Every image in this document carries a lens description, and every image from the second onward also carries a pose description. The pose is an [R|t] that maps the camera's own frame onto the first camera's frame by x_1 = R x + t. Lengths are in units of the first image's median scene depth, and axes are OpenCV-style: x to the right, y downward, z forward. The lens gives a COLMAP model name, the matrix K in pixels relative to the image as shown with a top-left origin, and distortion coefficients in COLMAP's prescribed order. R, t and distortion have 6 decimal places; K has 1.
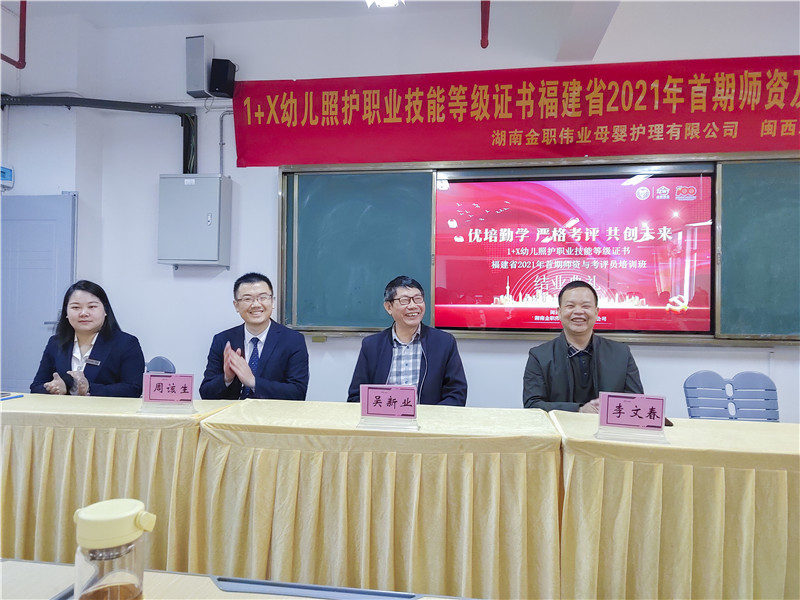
lens RADIAL K [[536.9, 0, 398.6], [0, 536.9, 300.6], [0, 0, 1]] dist [0.042309, -0.033390]
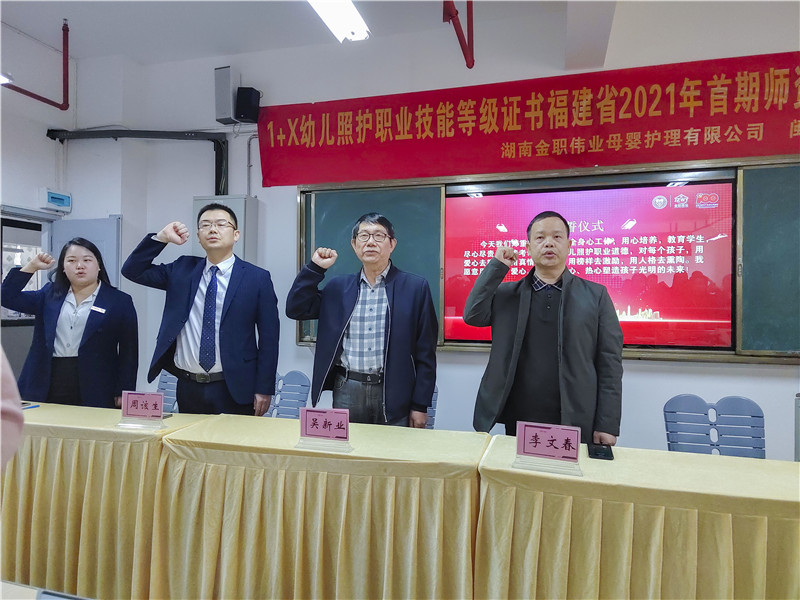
lens RADIAL K [[536.9, 0, 398.6], [0, 536.9, 299.8], [0, 0, 1]] dist [0.042309, -0.033390]
pose [[0.990111, -0.004659, -0.140209, 0.125602], [0.004669, 0.999989, -0.000259, -0.025880], [0.140208, -0.000398, 0.990122, -0.015992]]
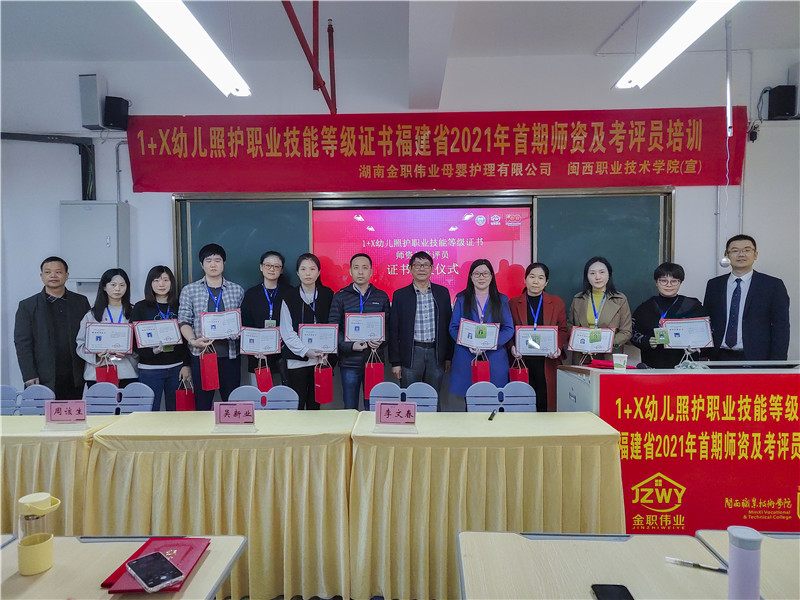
lens RADIAL K [[536.9, 0, 398.4], [0, 536.9, 300.0], [0, 0, 1]] dist [0.042309, -0.033390]
pose [[0.992364, -0.025561, 0.120667, 0.110576], [0.019838, 0.998631, 0.048395, -0.076481], [-0.121739, -0.045632, 0.991513, -0.199093]]
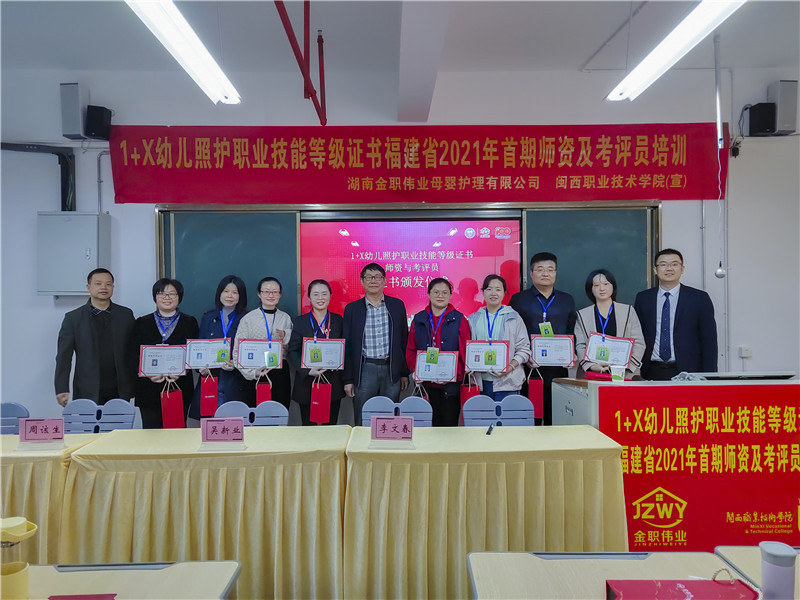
lens RADIAL K [[536.9, 0, 398.8], [0, 536.9, 297.0], [0, 0, 1]] dist [0.042309, -0.033390]
pose [[0.987425, -0.022114, 0.156534, 0.095997], [0.020219, 0.999702, 0.013685, -0.069493], [-0.156790, -0.010348, 0.987578, -0.179385]]
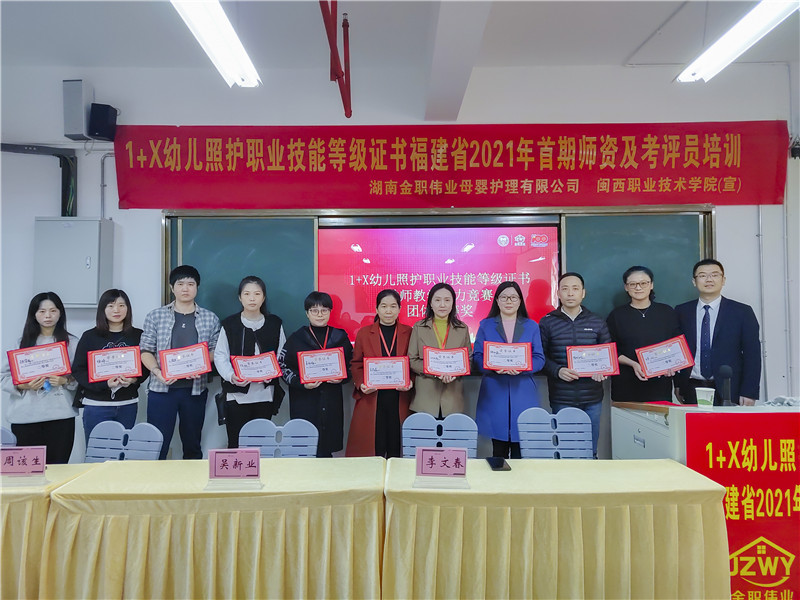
lens RADIAL K [[536.9, 0, 396.5], [0, 536.9, 298.1], [0, 0, 1]] dist [0.042309, -0.033390]
pose [[0.989802, -0.014231, 0.141737, 0.071744], [0.017490, 0.999610, -0.021775, -0.055820], [-0.141372, 0.024032, 0.989665, -0.070940]]
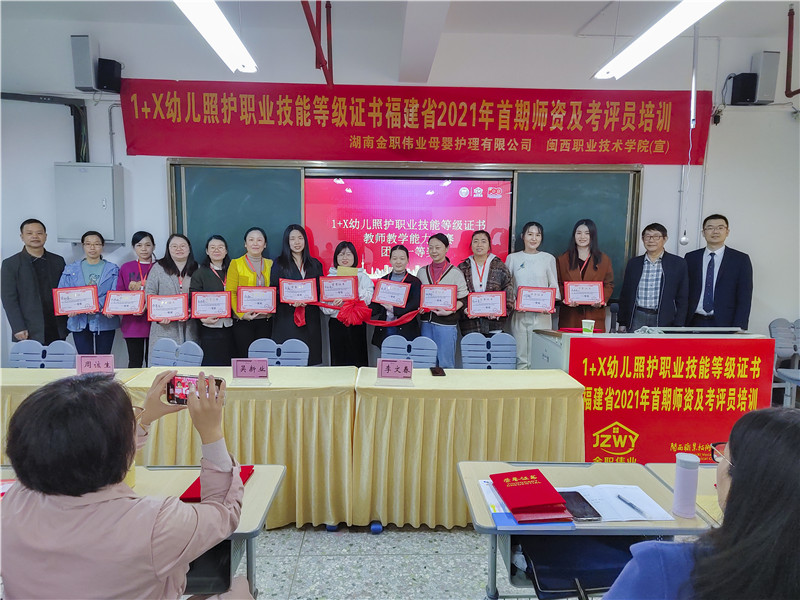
lens RADIAL K [[536.9, 0, 397.8], [0, 536.9, 300.2], [0, 0, 1]] dist [0.042309, -0.033390]
pose [[0.984886, -0.019899, 0.172059, 0.063363], [-0.001114, 0.992630, 0.121179, -0.092697], [-0.173202, -0.119539, 0.977605, -0.271300]]
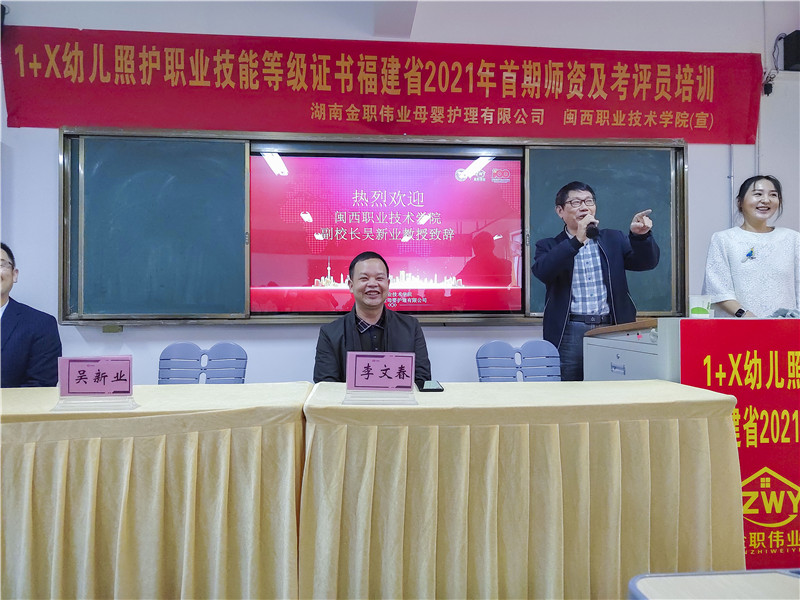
lens RADIAL K [[536.9, 0, 397.5], [0, 536.9, 300.9], [0, 0, 1]] dist [0.042309, -0.033390]
pose [[0.975097, -0.011950, 0.221455, 0.109855], [0.013232, 0.999903, -0.004306, 0.038084], [-0.221382, 0.007129, 0.975161, 0.048694]]
